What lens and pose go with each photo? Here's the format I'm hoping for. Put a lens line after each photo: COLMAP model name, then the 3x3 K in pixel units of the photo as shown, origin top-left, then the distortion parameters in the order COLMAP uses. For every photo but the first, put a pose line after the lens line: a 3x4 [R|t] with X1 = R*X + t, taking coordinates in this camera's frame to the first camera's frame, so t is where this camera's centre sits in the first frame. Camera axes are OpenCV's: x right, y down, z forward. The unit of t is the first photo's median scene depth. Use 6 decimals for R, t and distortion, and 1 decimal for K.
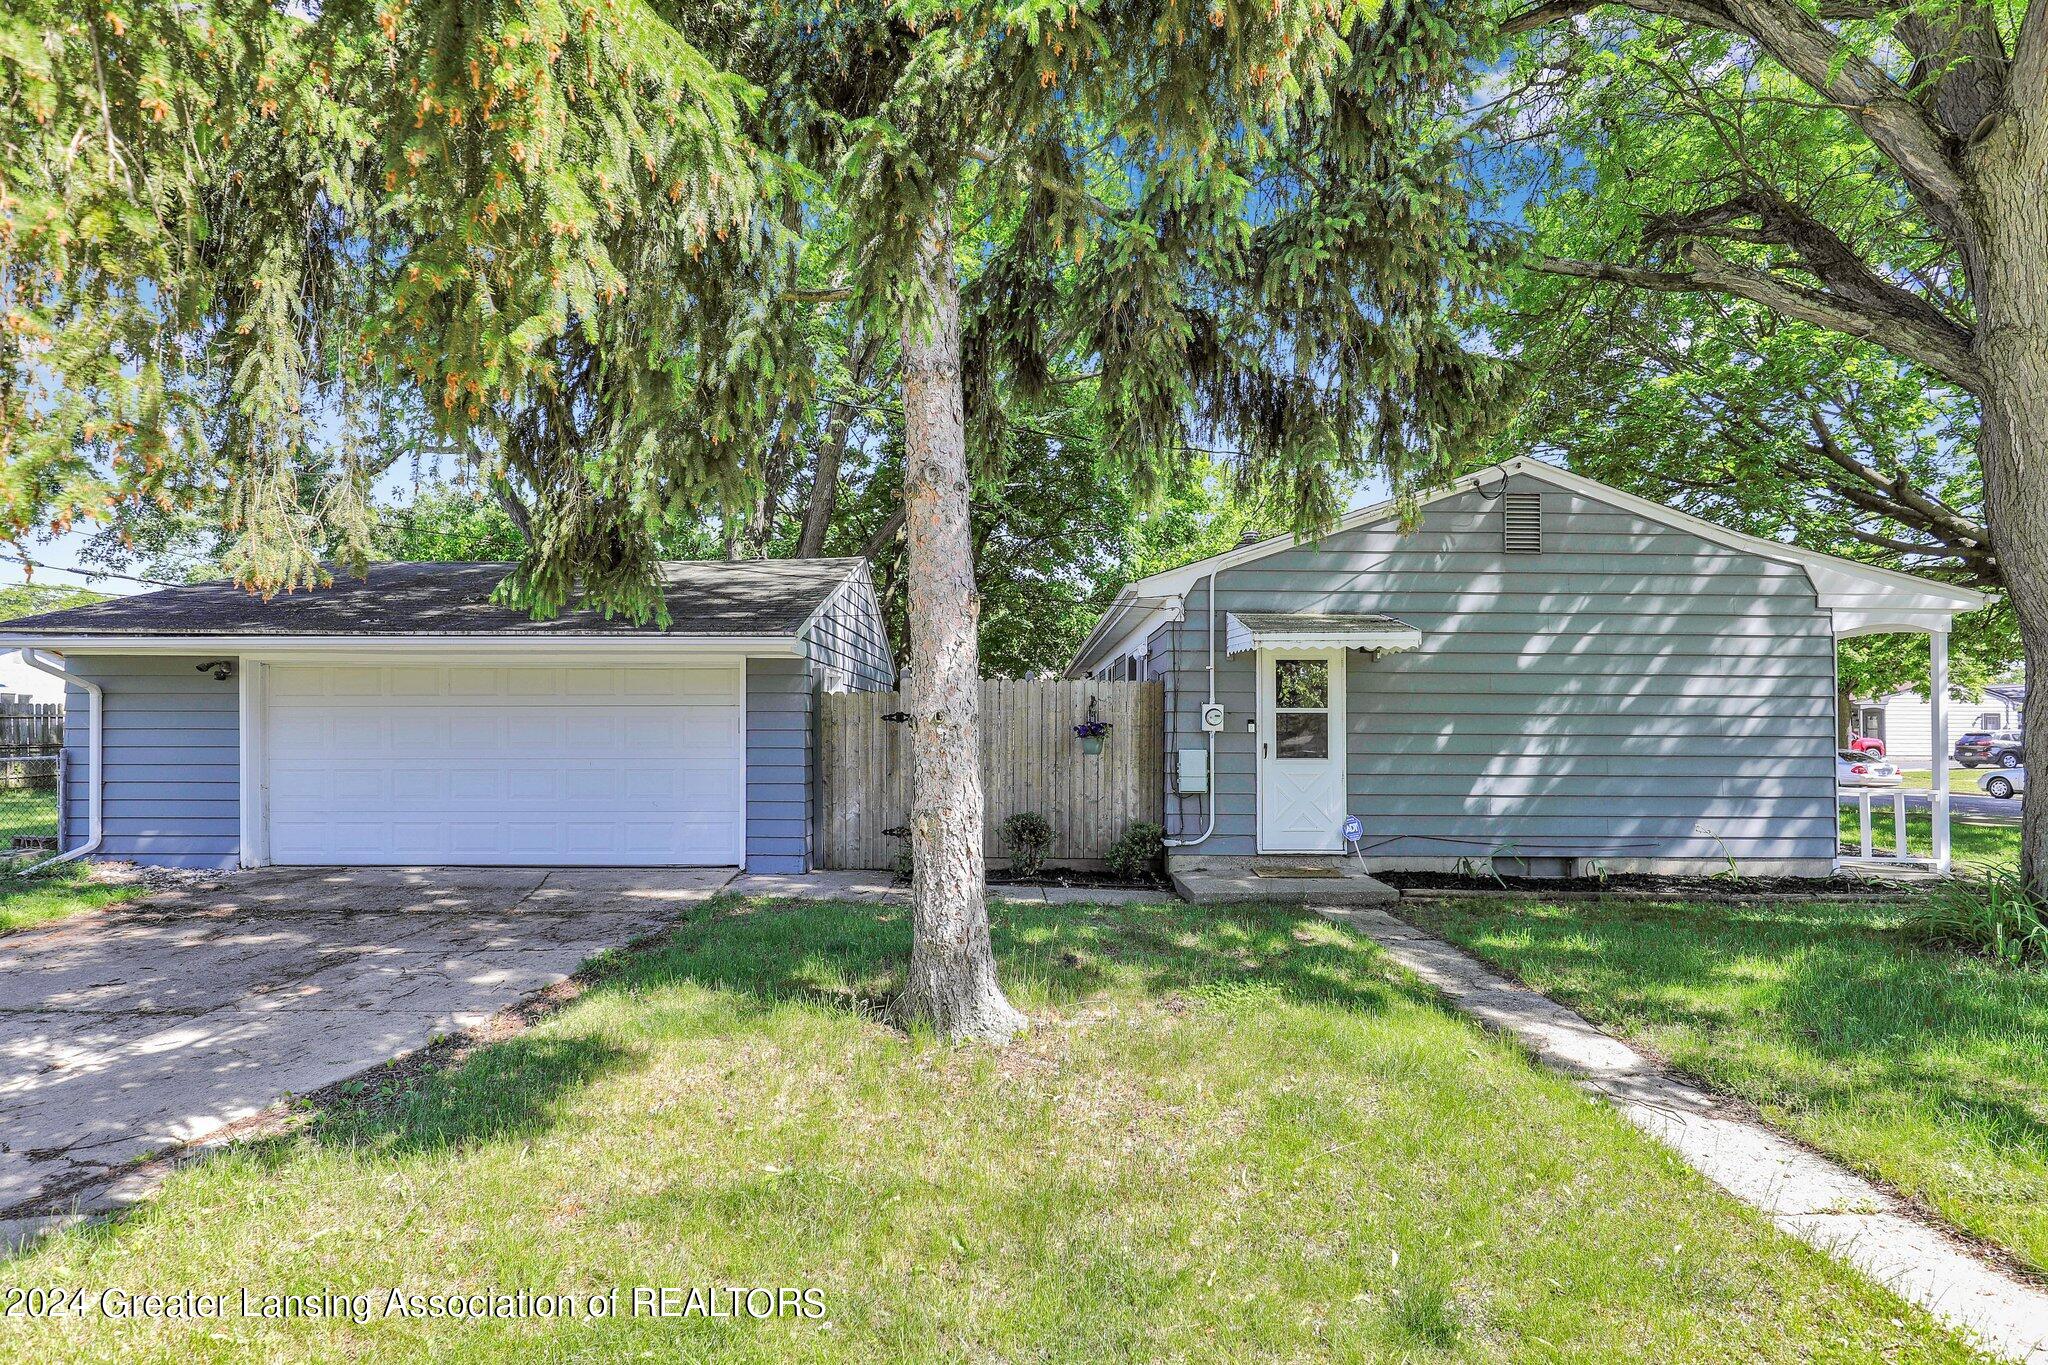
lens RADIAL K [[952.4, 0, 1014.9], [0, 952.4, 718.7], [0, 0, 1]] dist [-0.010233, 0.001405]
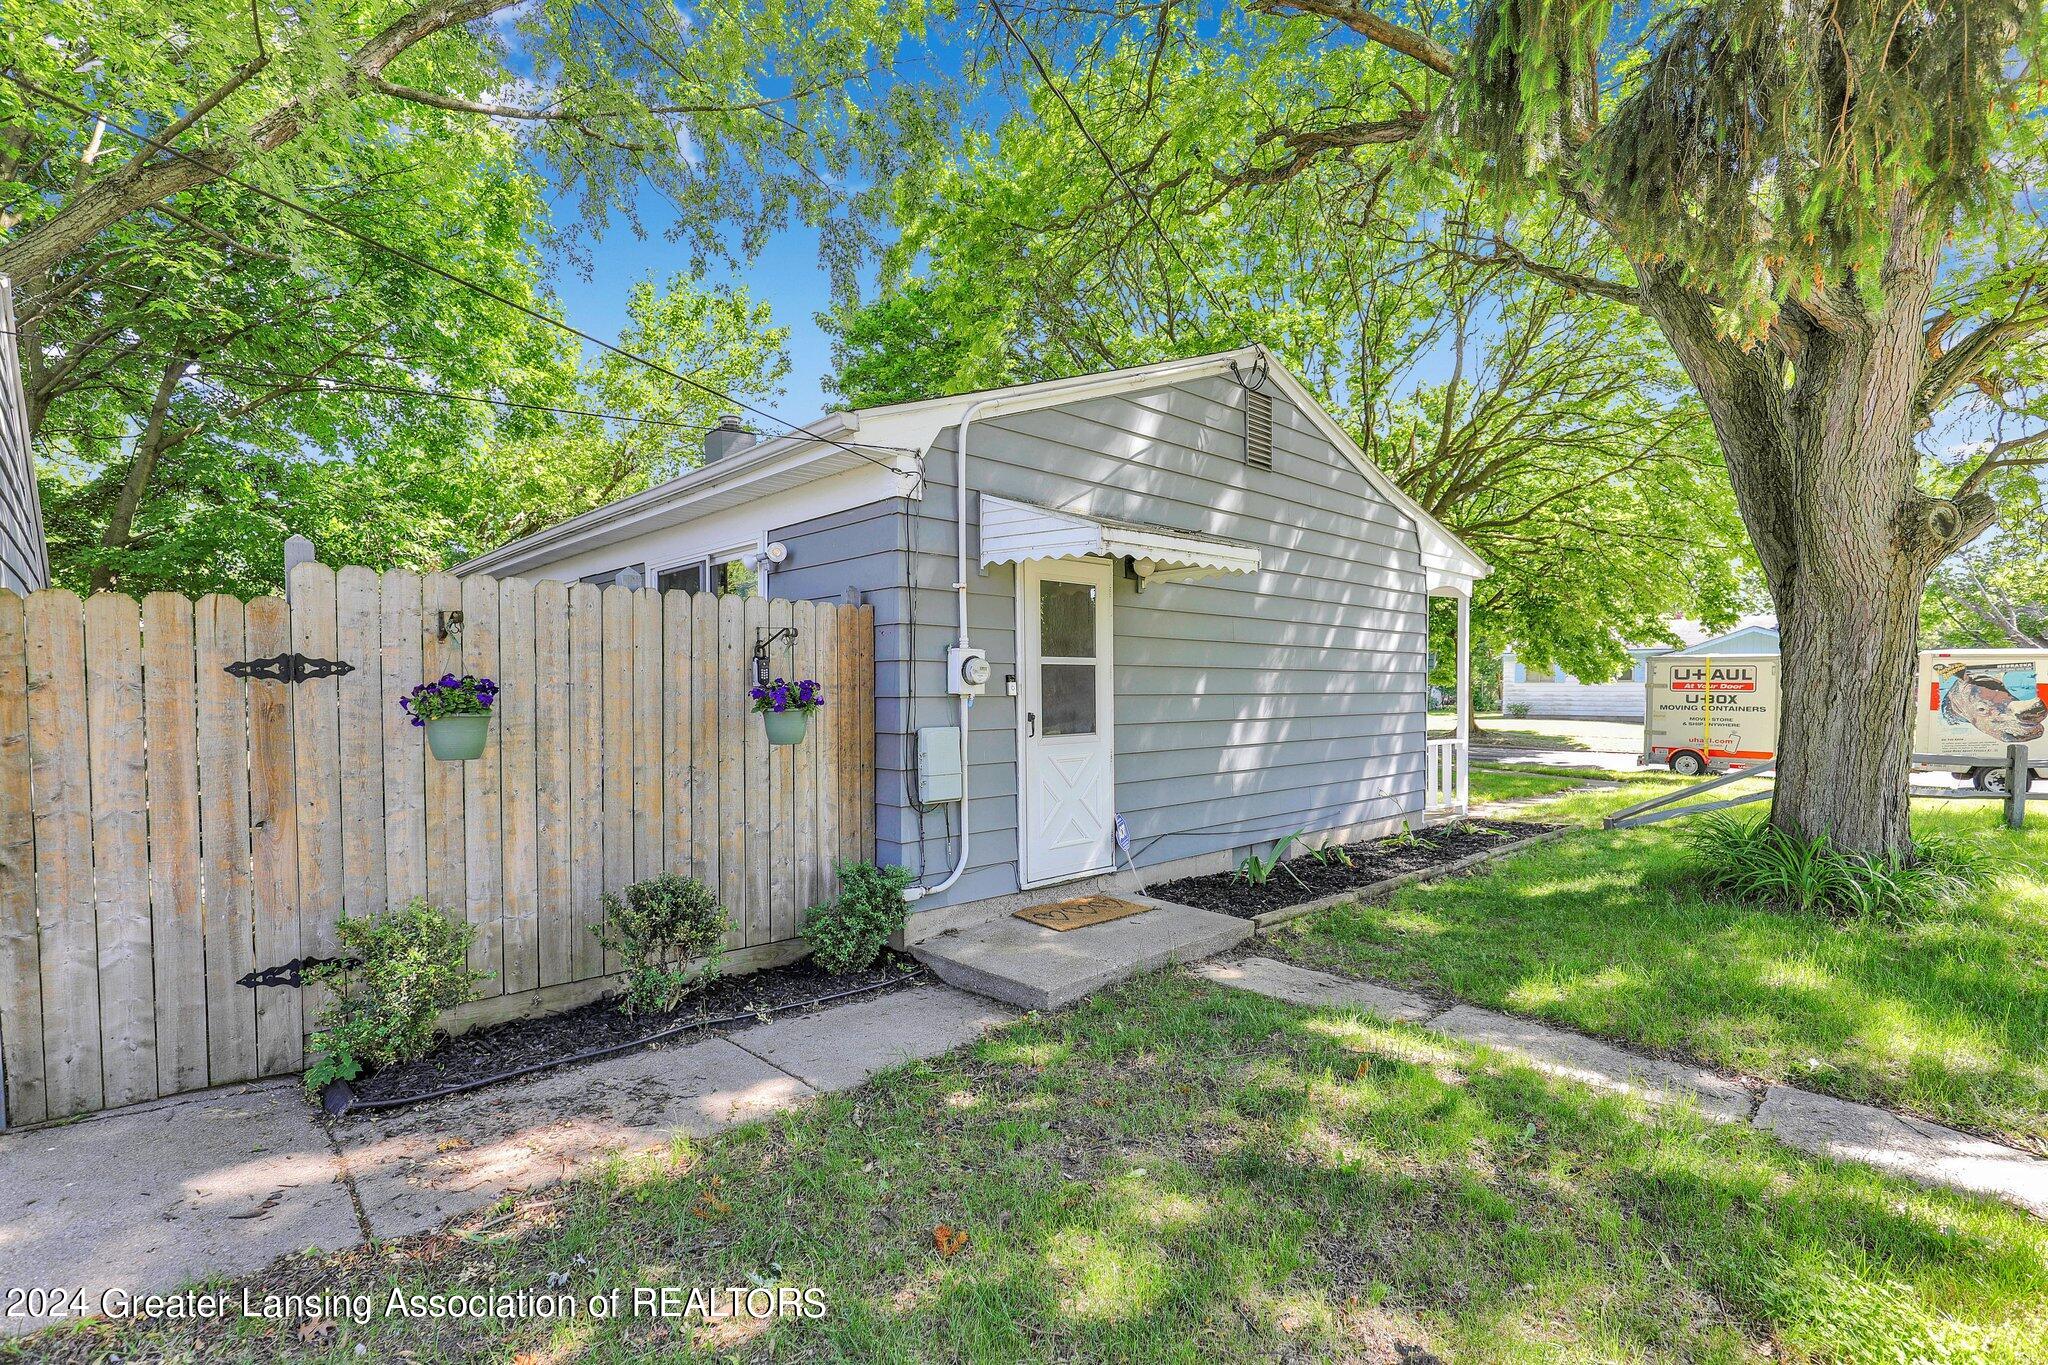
lens RADIAL K [[952.4, 0, 1014.9], [0, 952.4, 718.7], [0, 0, 1]] dist [-0.010233, 0.001405]
pose [[0.729598, -0.029915, 0.683221, -0.171835], [0.001934, 0.999129, 0.041681, 0.003919], [-0.683873, -0.029089, 0.729021, 0.549617]]
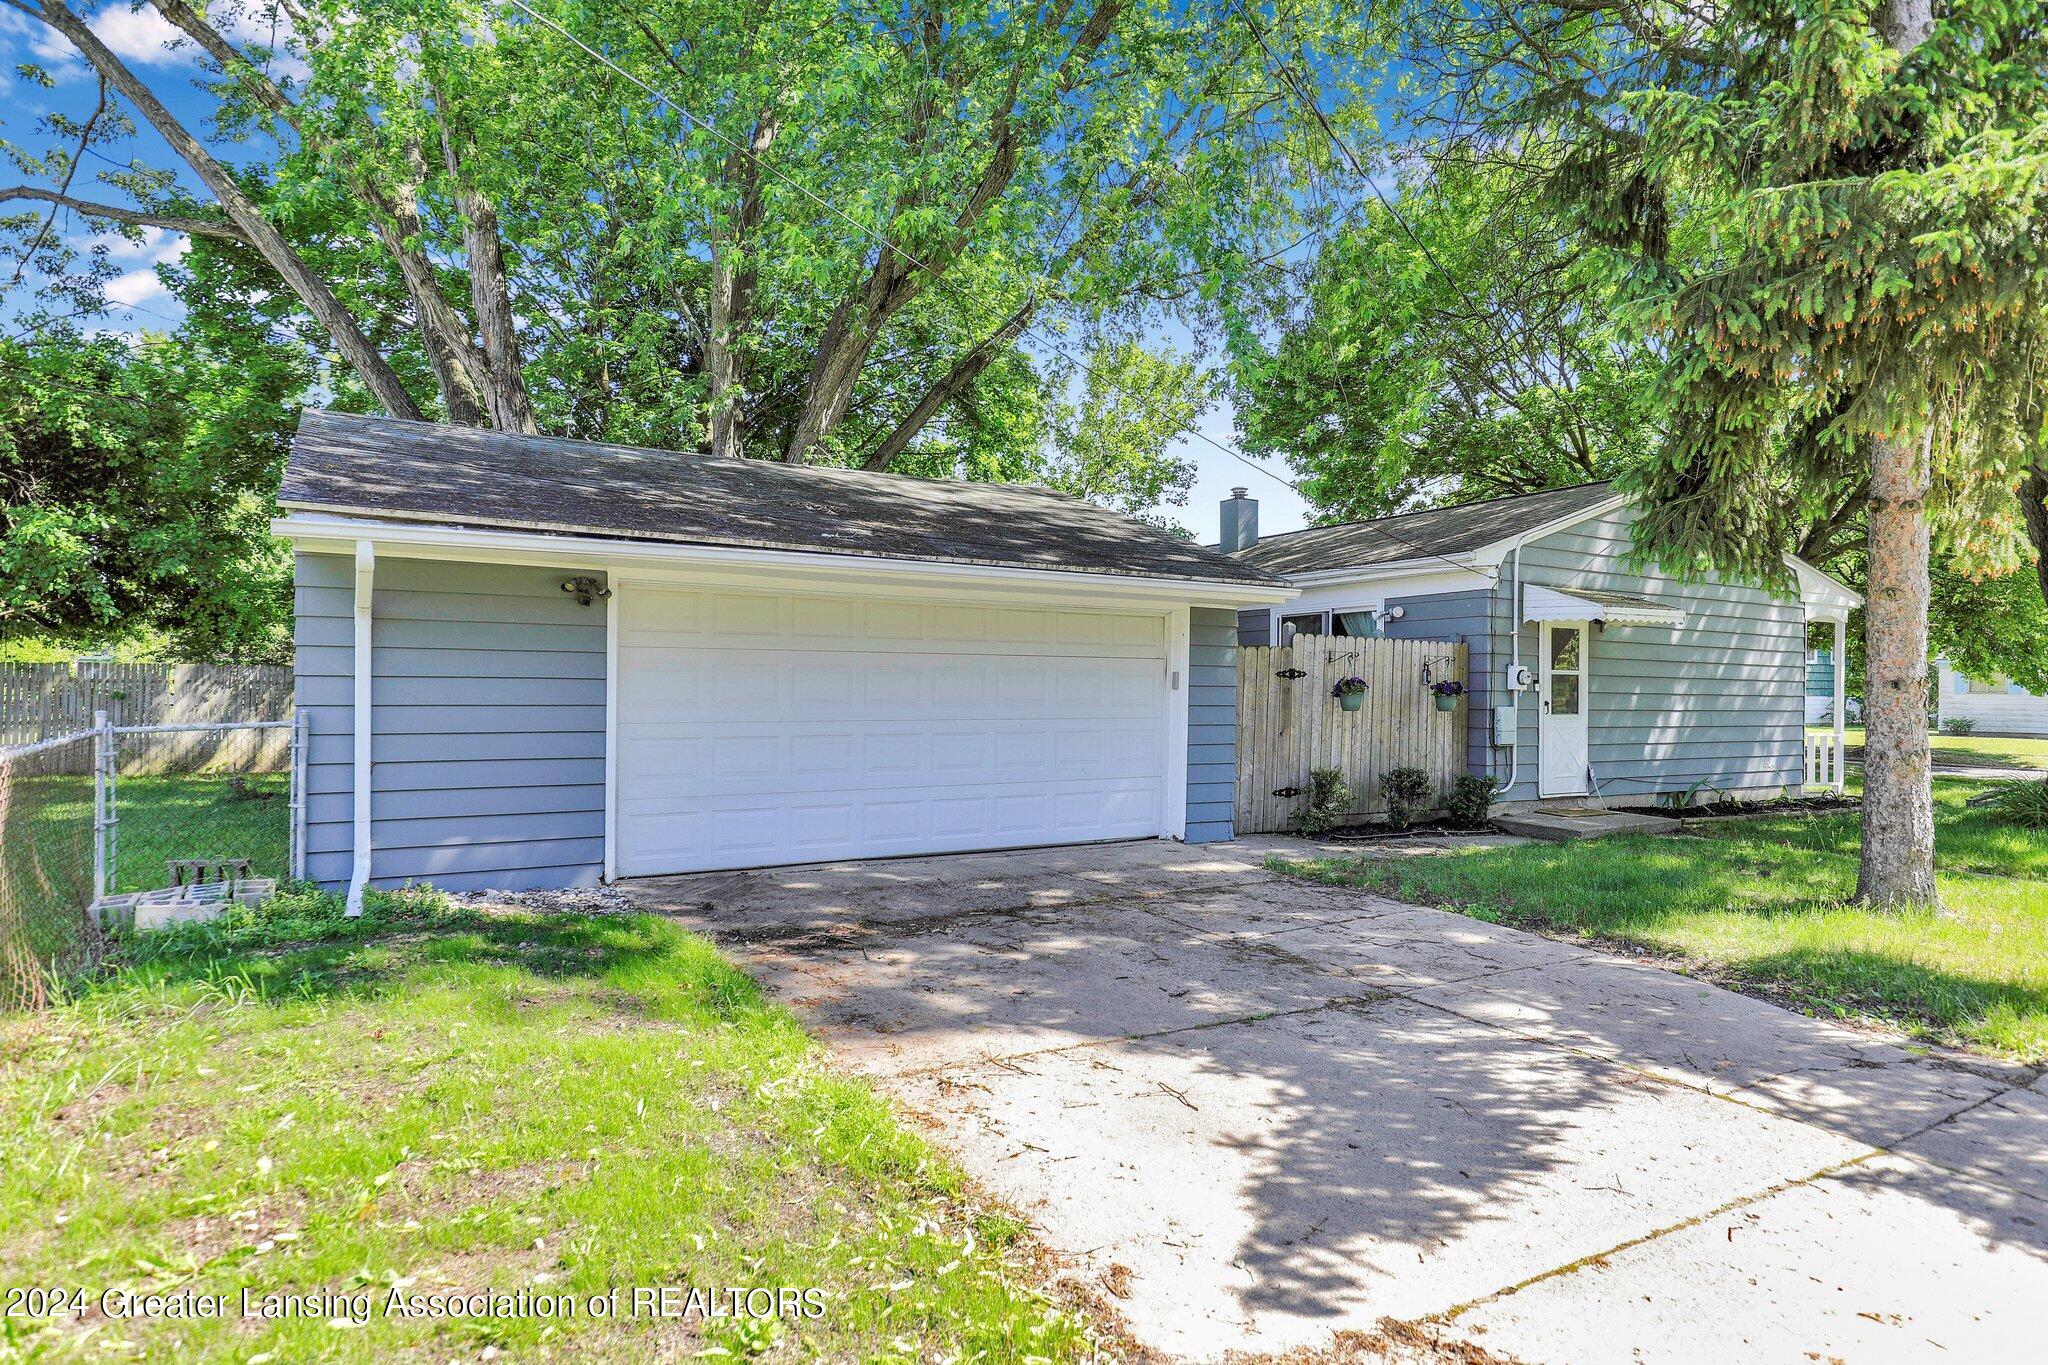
lens RADIAL K [[1181.1, 0, 1024.0], [0, 1181.1, 682.5], [0, 0, 1]] dist [0.004250, 0.000319]
pose [[0.854092, 0.008806, 0.520047, -0.996729], [-0.014314, 0.999876, 0.006577, 0.003748], [-0.519924, -0.013062, 0.854112, 0.120937]]
